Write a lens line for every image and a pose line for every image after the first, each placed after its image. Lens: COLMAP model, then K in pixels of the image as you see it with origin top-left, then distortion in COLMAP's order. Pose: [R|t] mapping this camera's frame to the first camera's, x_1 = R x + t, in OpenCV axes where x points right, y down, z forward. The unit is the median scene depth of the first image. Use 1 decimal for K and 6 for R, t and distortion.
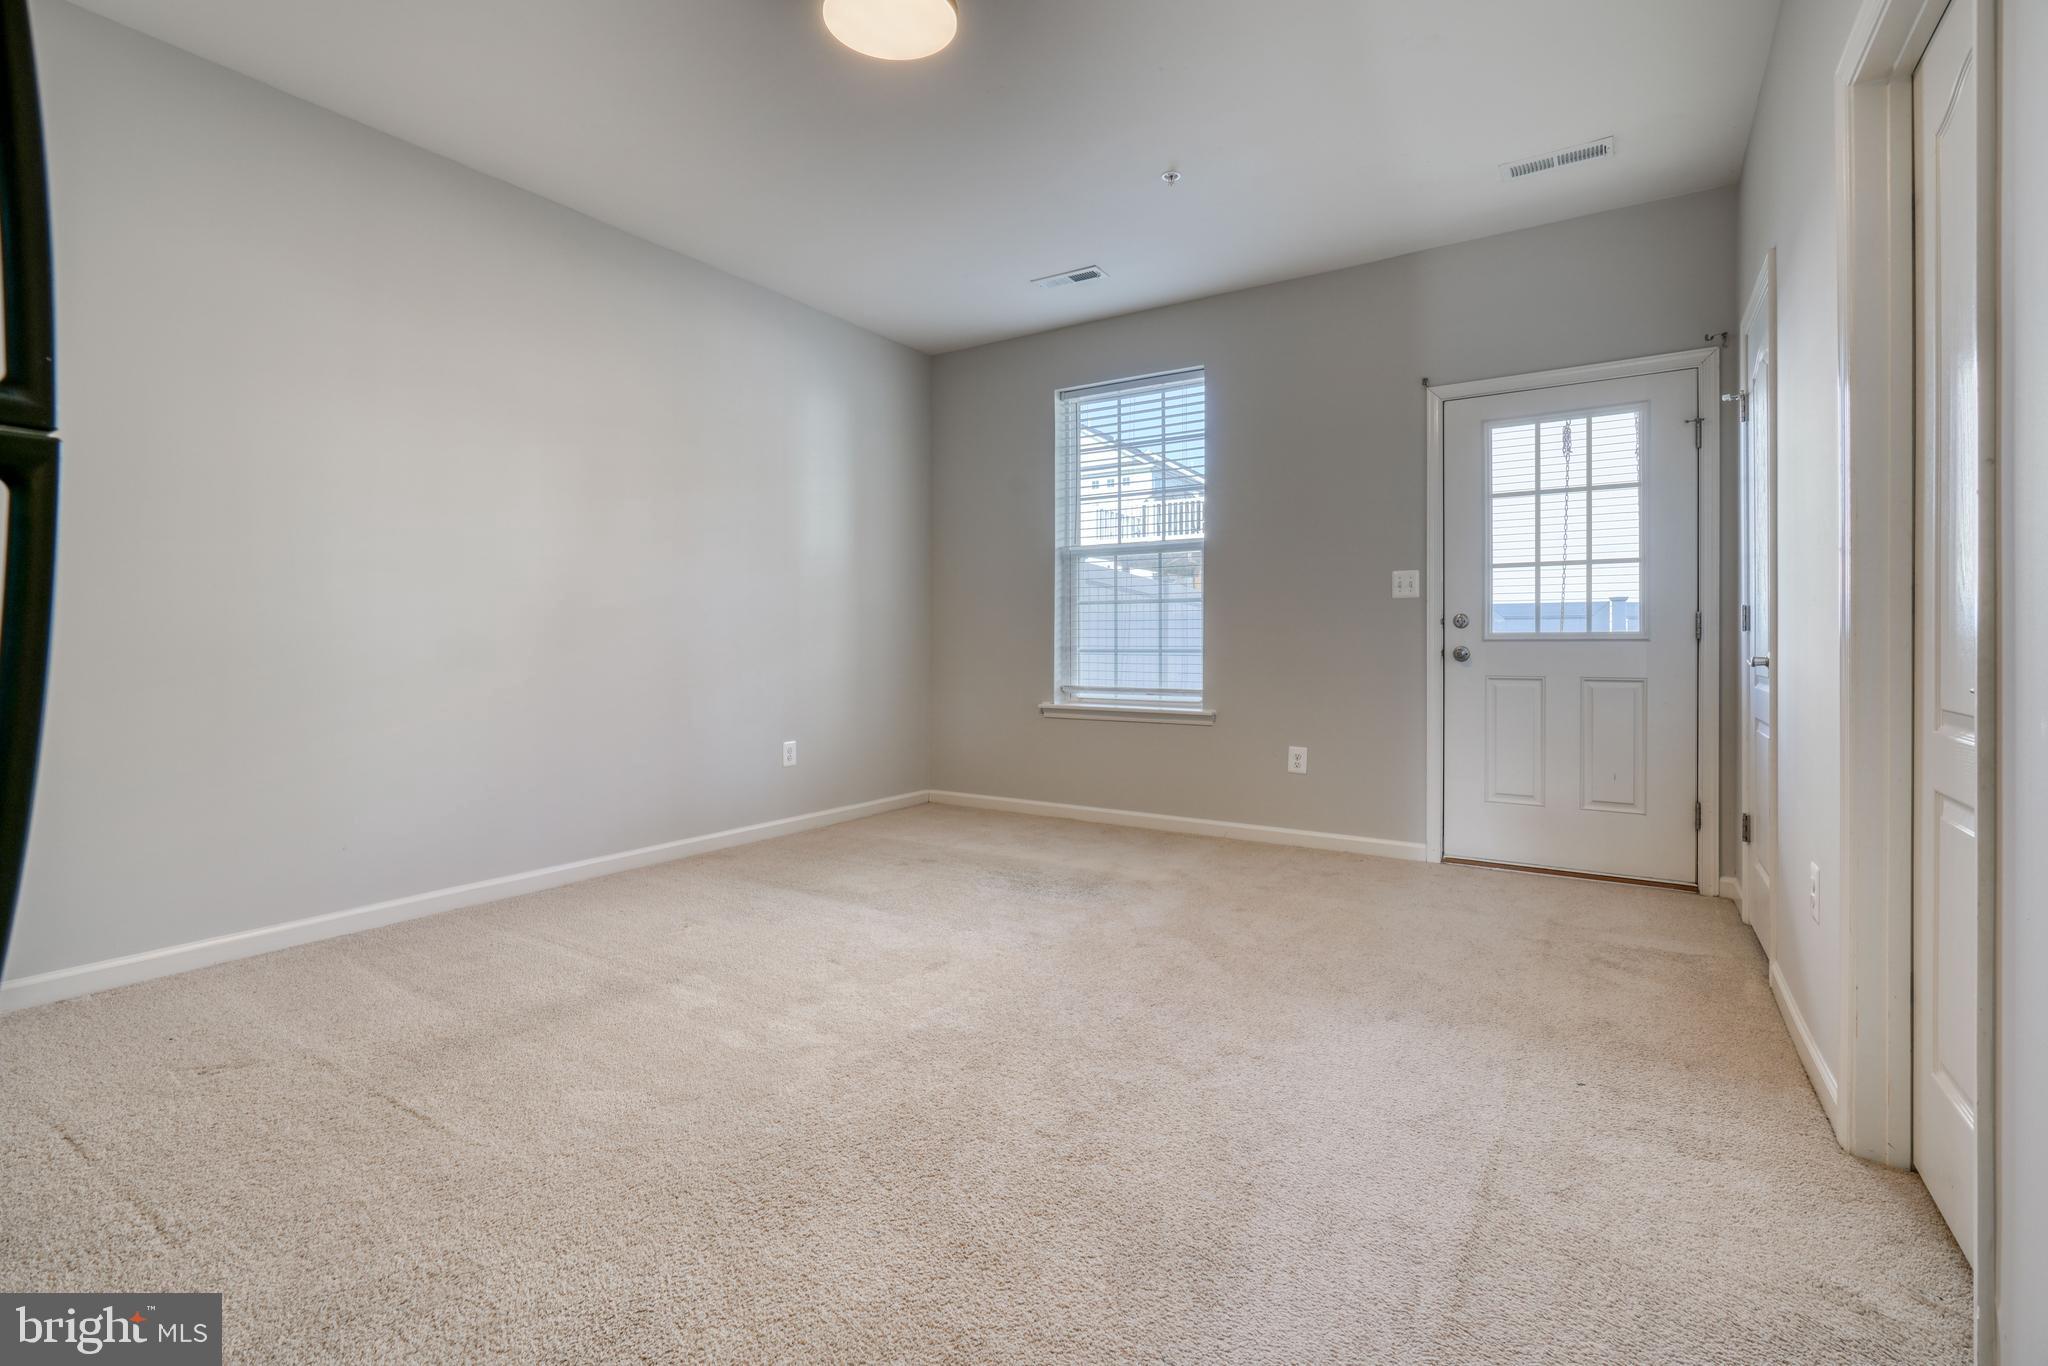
lens RADIAL K [[927.2, 0, 1014.9], [0, 927.2, 645.1], [0, 0, 1]] dist [-0.010845, 0.005053]
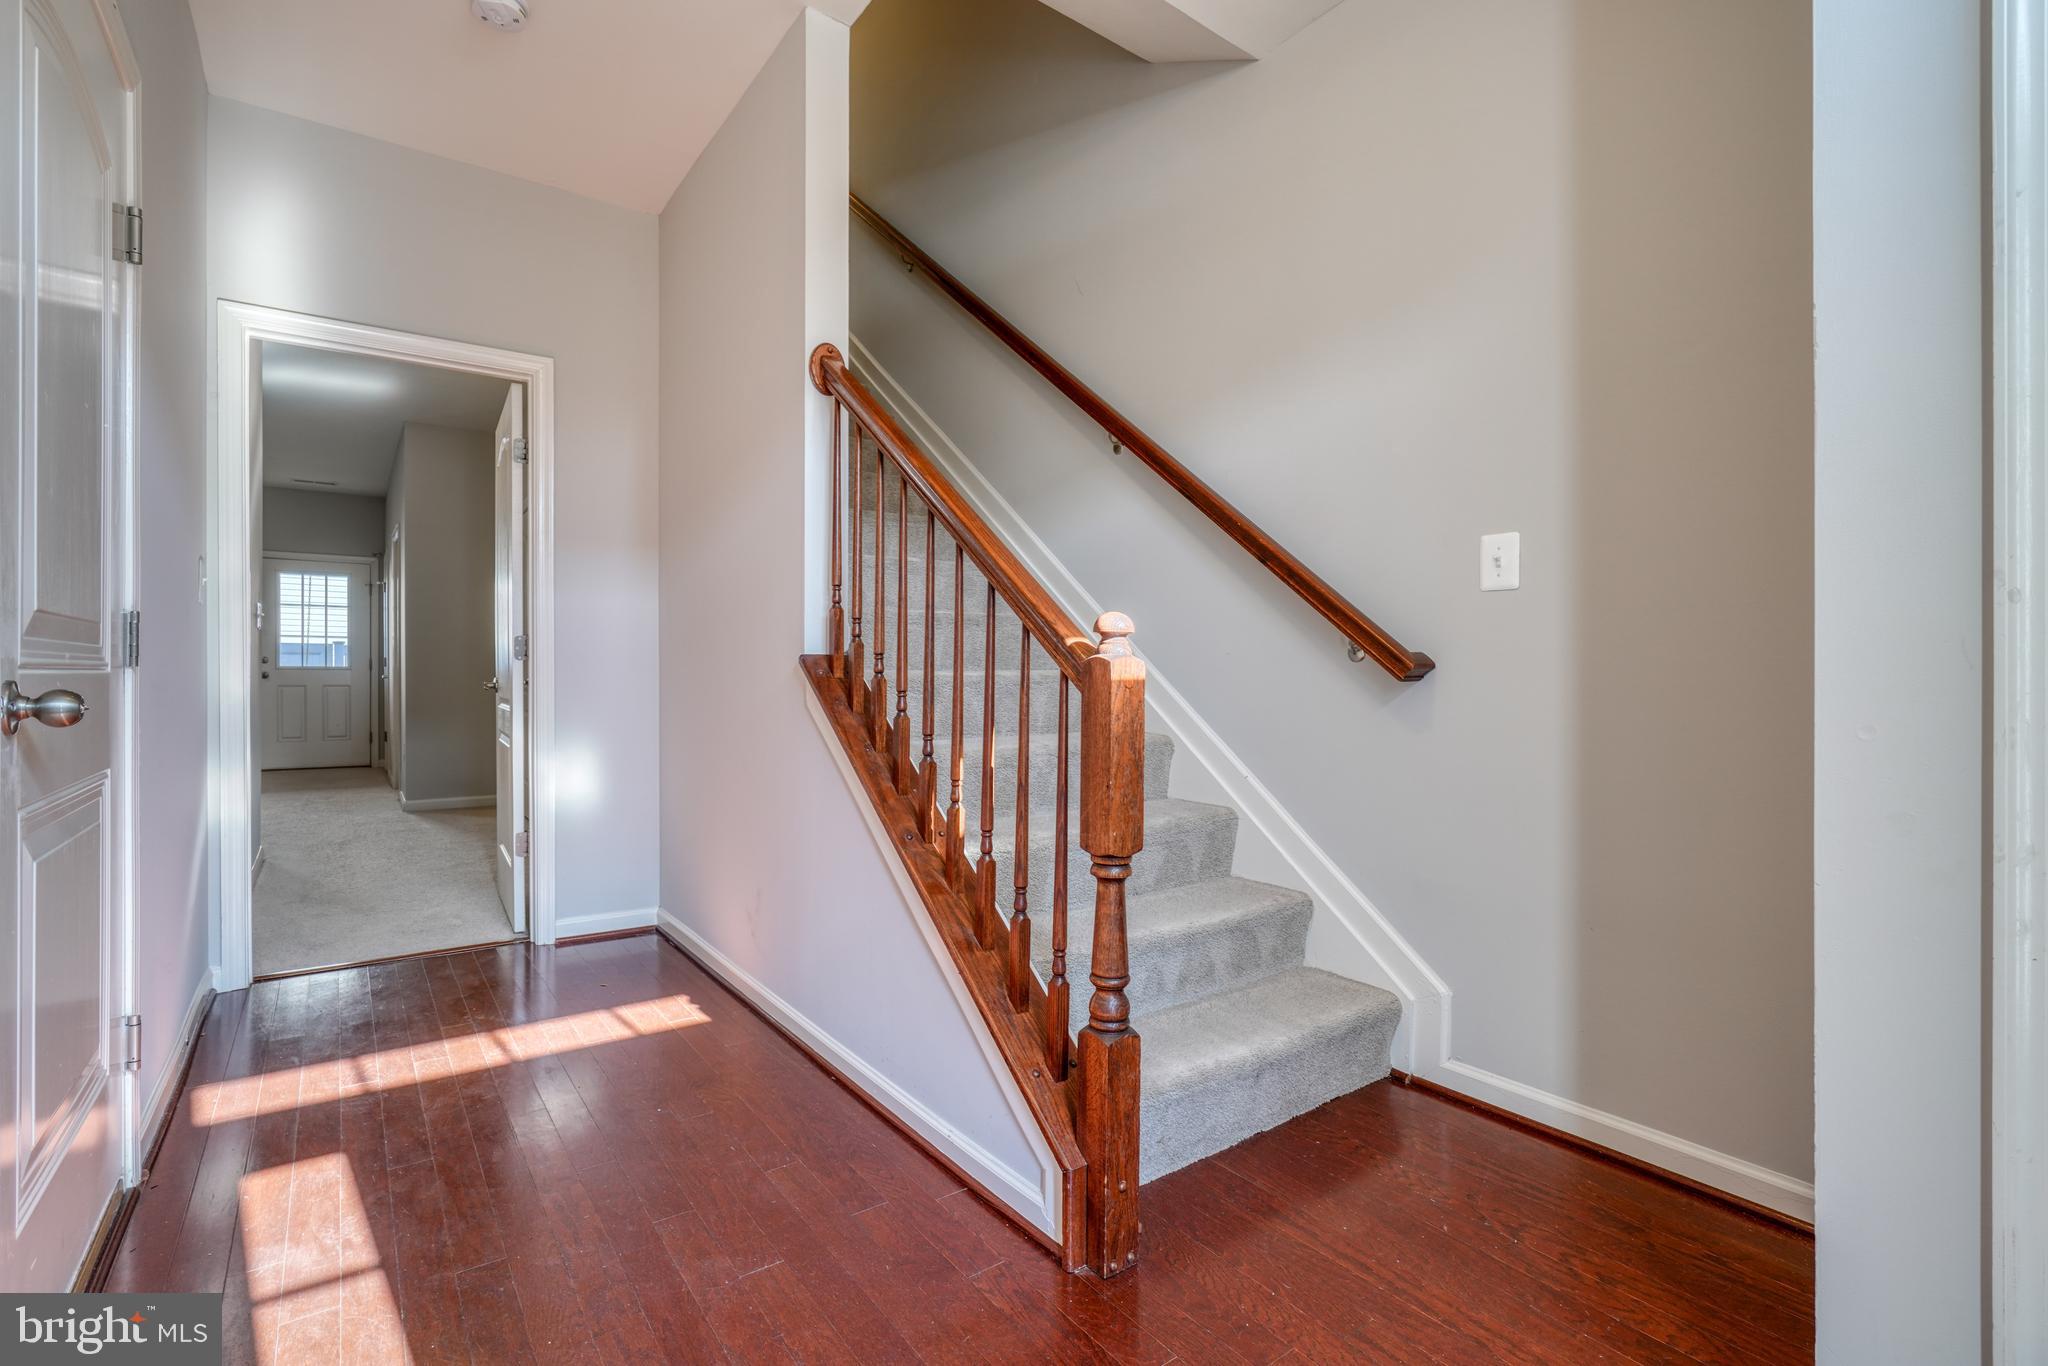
lens RADIAL K [[927.2, 0, 1013.1], [0, 927.2, 677.0], [0, 0, 1]] dist [-0.010845, 0.005053]
pose [[0.366001, -0.001210, 0.930613, -0.927696], [-0.002227, 0.999995, 0.002176, 0.004588], [-0.930612, -0.002869, 0.365997, -1.491416]]
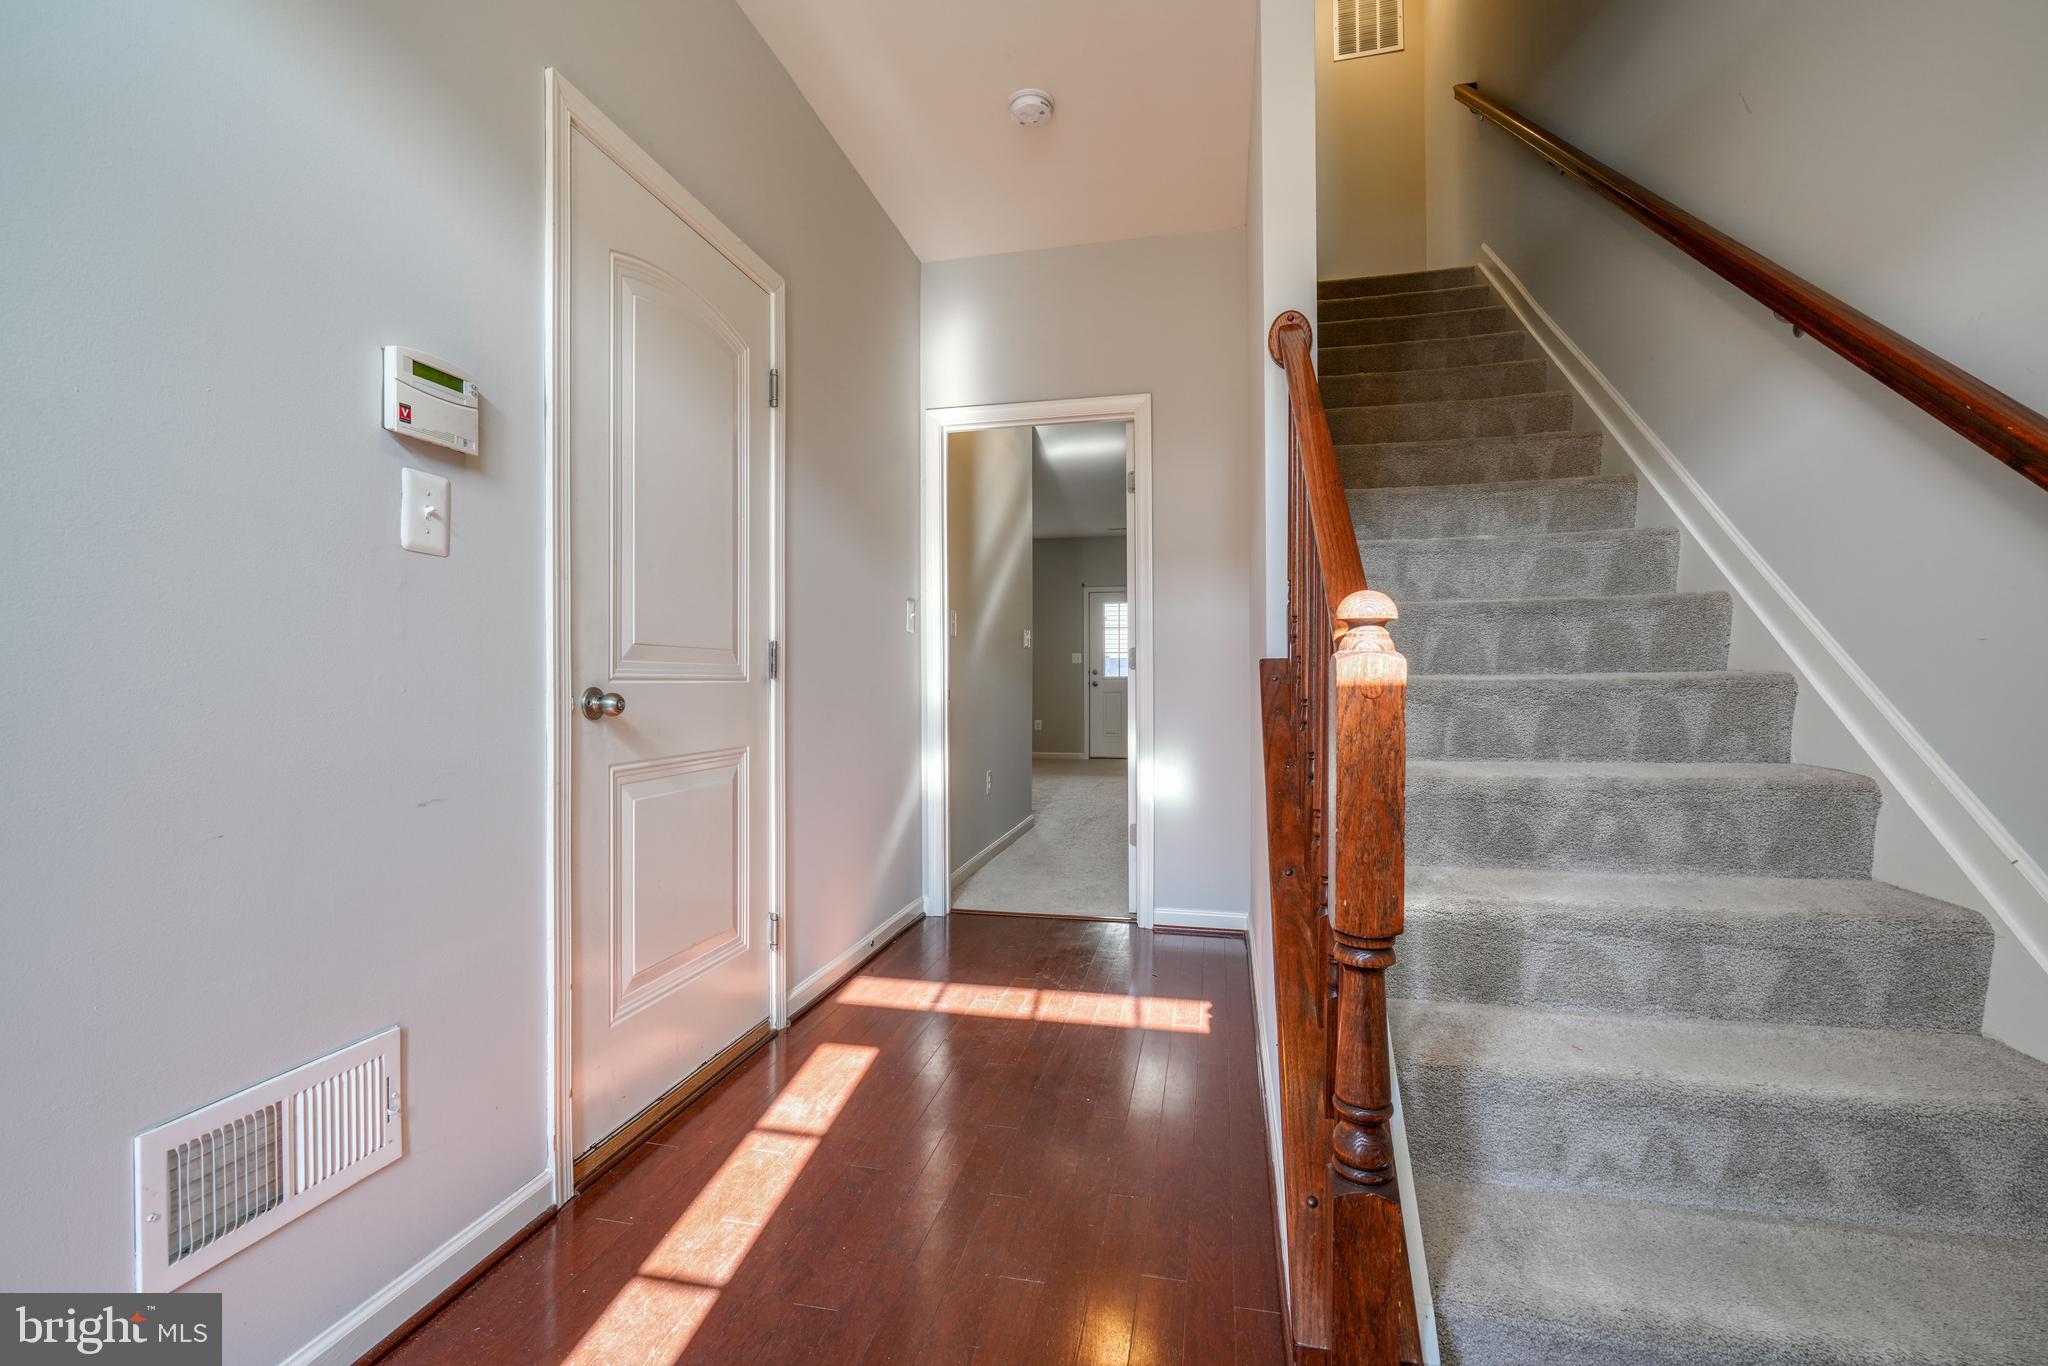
lens RADIAL K [[927.2, 0, 1016.2], [0, 927.2, 683.2], [0, 0, 1]] dist [-0.010845, 0.005053]
pose [[0.940211, -0.004254, 0.340567, -0.727083], [0.004305, 0.999991, 0.000605, 0.005019], [-0.340566, 0.000898, 0.940220, -1.621194]]
